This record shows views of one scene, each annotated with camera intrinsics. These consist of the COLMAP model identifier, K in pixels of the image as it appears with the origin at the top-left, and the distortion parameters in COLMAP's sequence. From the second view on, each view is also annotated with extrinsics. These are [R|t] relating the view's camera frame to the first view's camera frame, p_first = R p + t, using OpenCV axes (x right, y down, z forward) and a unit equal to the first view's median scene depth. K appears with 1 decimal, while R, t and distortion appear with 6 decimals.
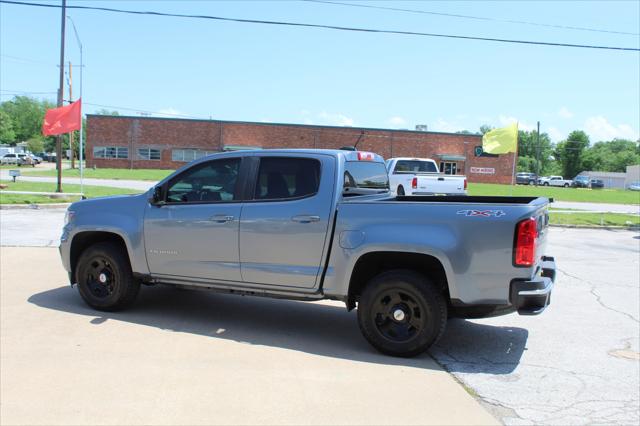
lens RADIAL K [[636.6, 0, 320.0], [0, 636.6, 213.0], [0, 0, 1]] dist [-0.098267, 0.008139]
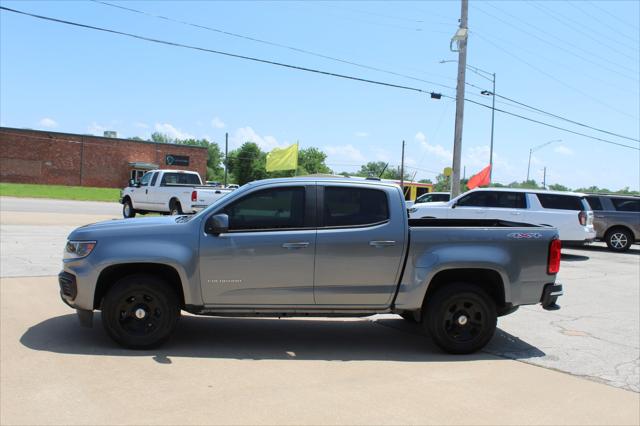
lens RADIAL K [[636.6, 0, 320.0], [0, 636.6, 213.0], [0, 0, 1]] dist [-0.098267, 0.008139]
pose [[0.859187, -0.009713, 0.511570, -0.197064], [0.014414, 0.999882, -0.005225, -0.011668], [-0.511459, 0.011863, 0.859226, 0.023936]]
